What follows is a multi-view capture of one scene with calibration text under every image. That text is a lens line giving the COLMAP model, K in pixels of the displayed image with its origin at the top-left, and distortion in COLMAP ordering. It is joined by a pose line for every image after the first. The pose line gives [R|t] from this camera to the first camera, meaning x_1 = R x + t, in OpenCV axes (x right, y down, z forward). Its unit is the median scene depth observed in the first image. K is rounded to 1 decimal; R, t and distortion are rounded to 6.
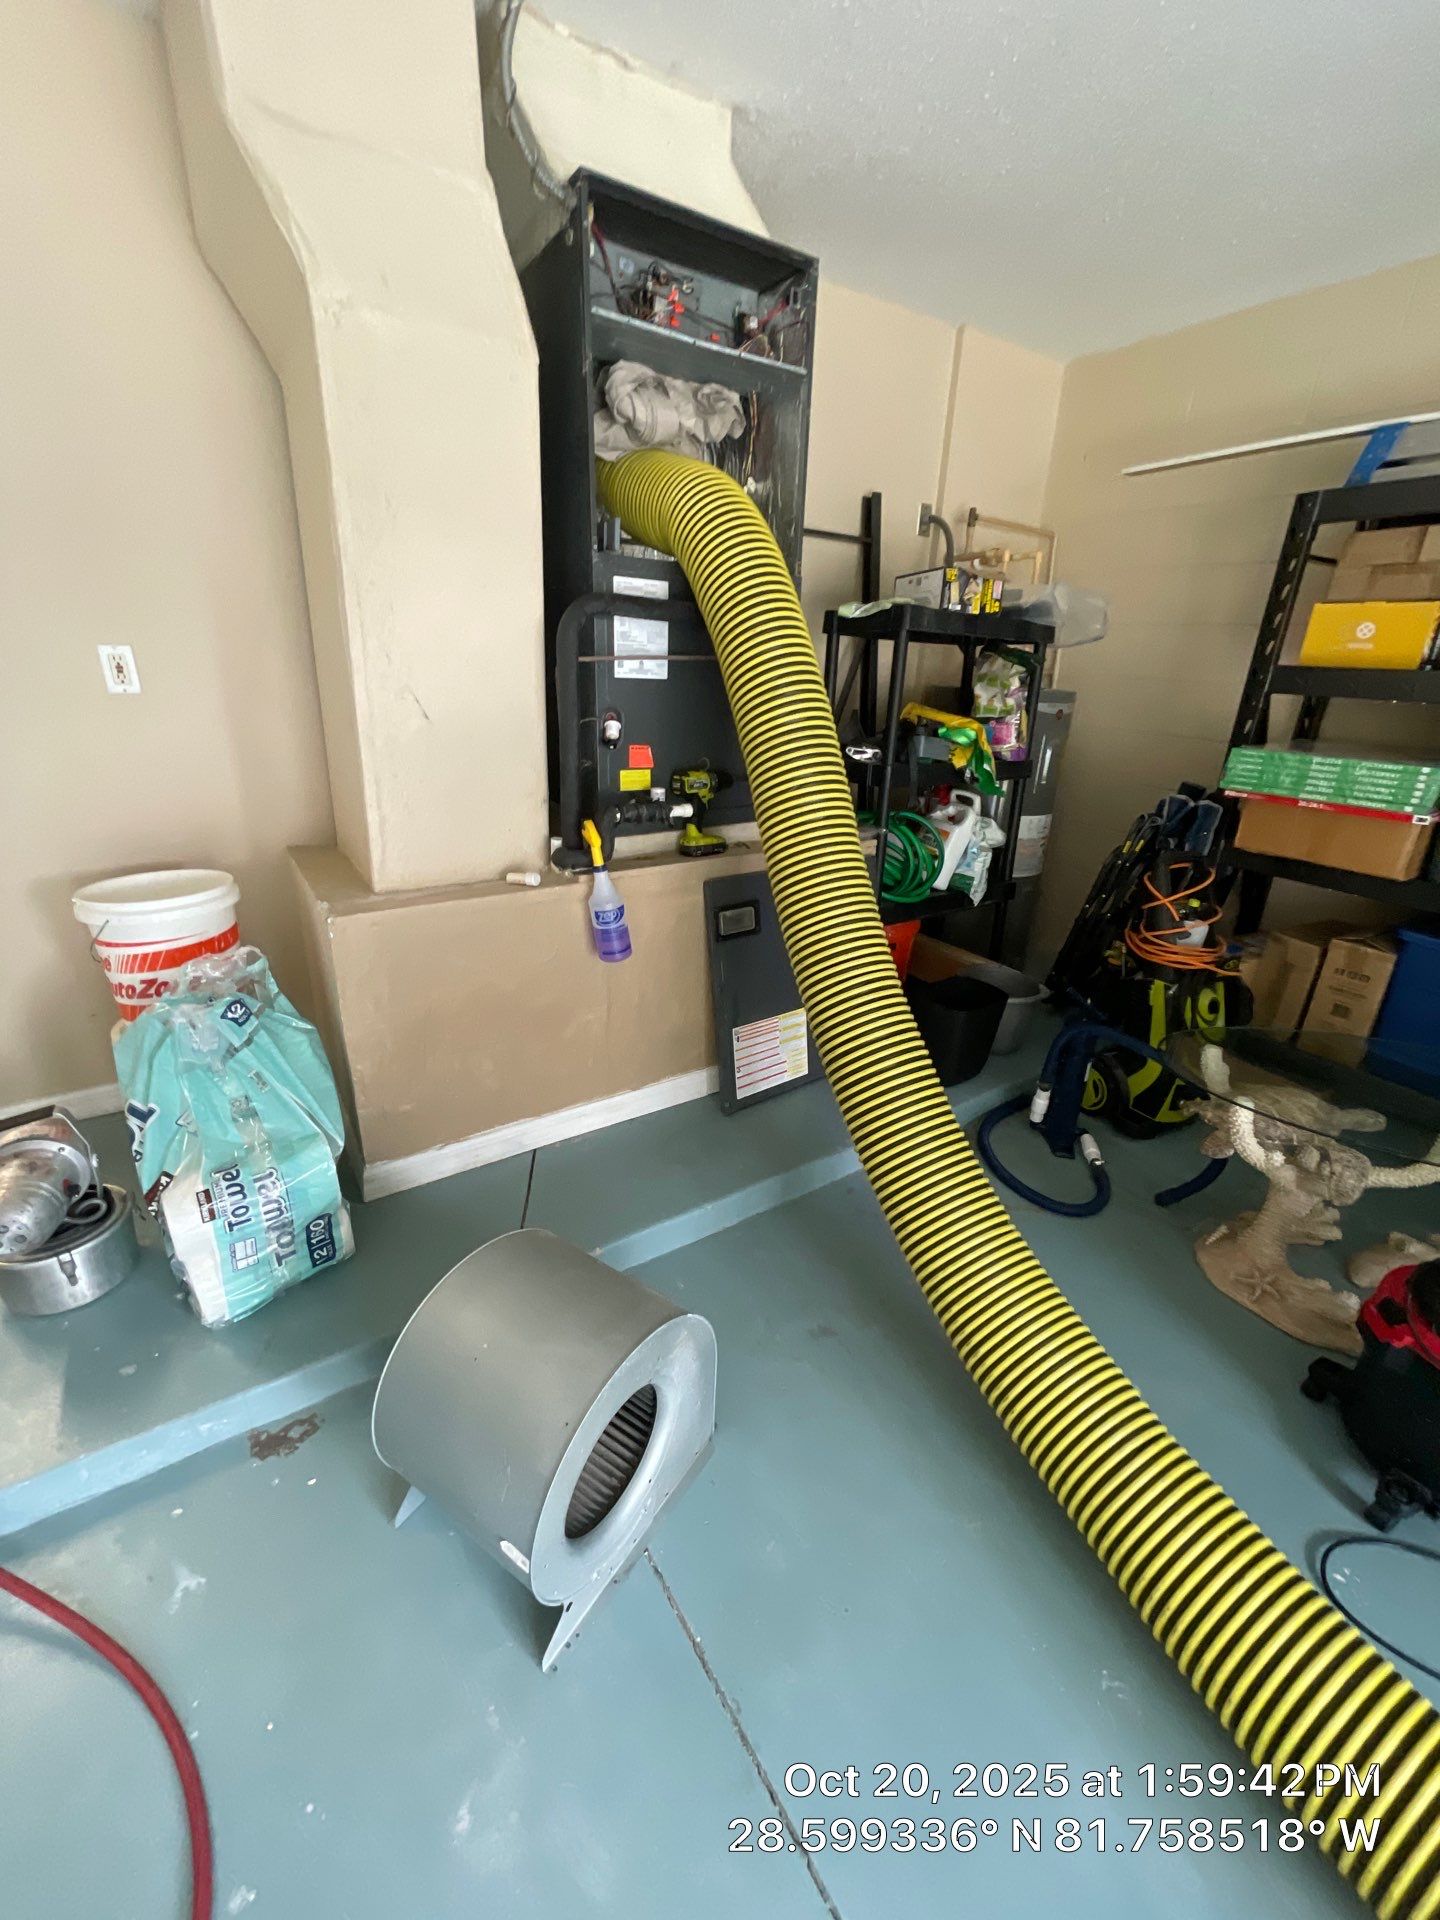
lens RADIAL K [[773.0, 0, 724.5], [0, 773.0, 958.5], [0, 0, 1]] dist [-0.001449, -0.000383]
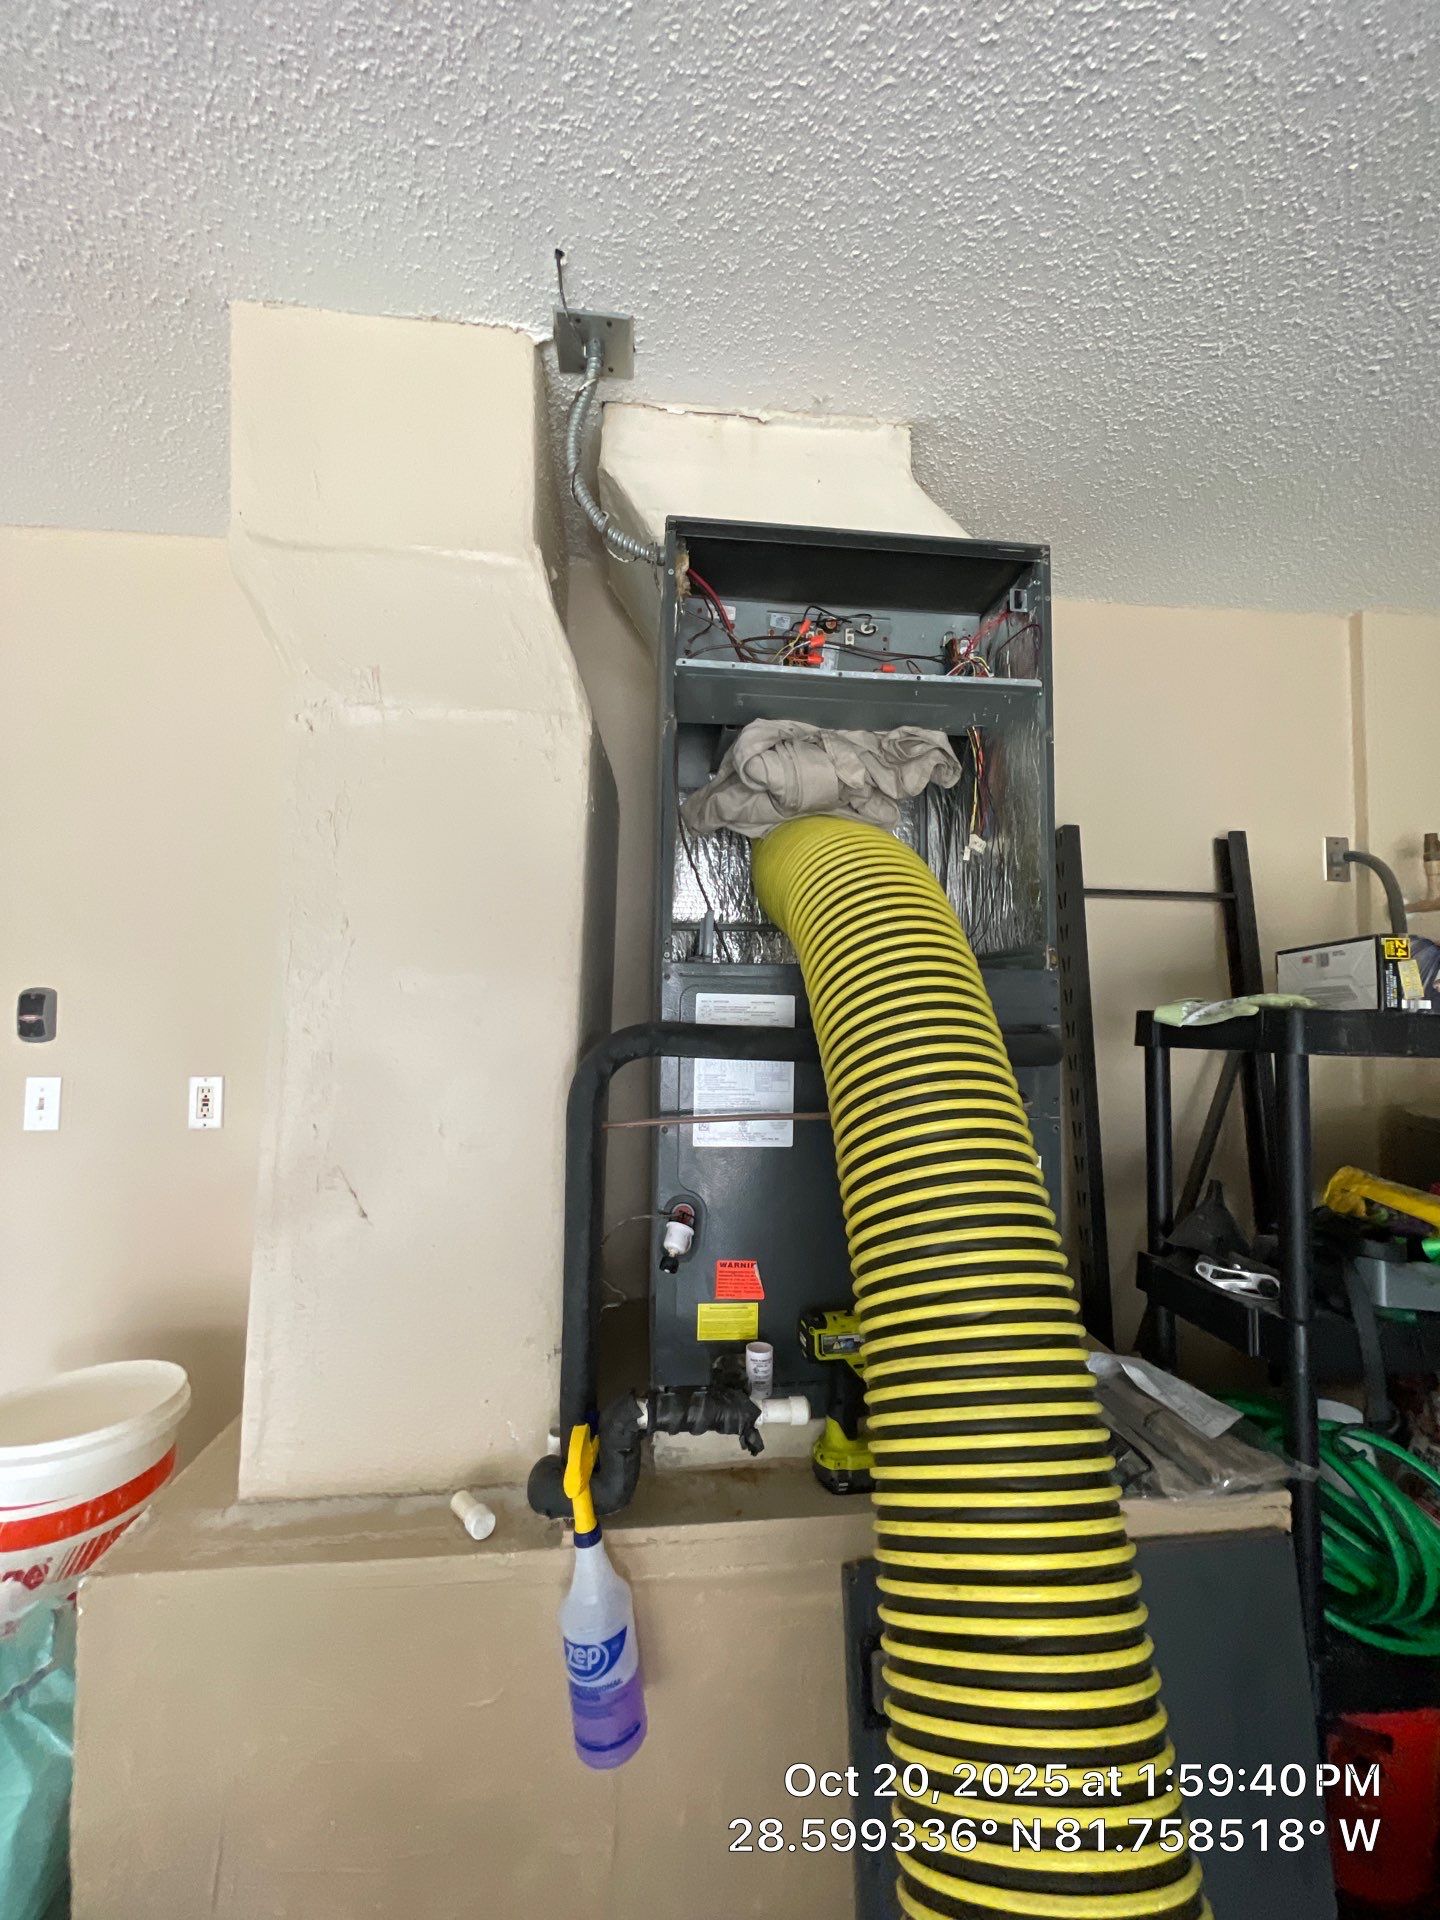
lens RADIAL K [[773.0, 0, 724.5], [0, 773.0, 958.5], [0, 0, 1]] dist [-0.001449, -0.000383]
pose [[0.886015, -0.046203, -0.461349, 0.150810], [-0.151050, 0.911977, -0.381421, -0.255321], [0.438362, 0.407631, 0.801046, 0.443651]]
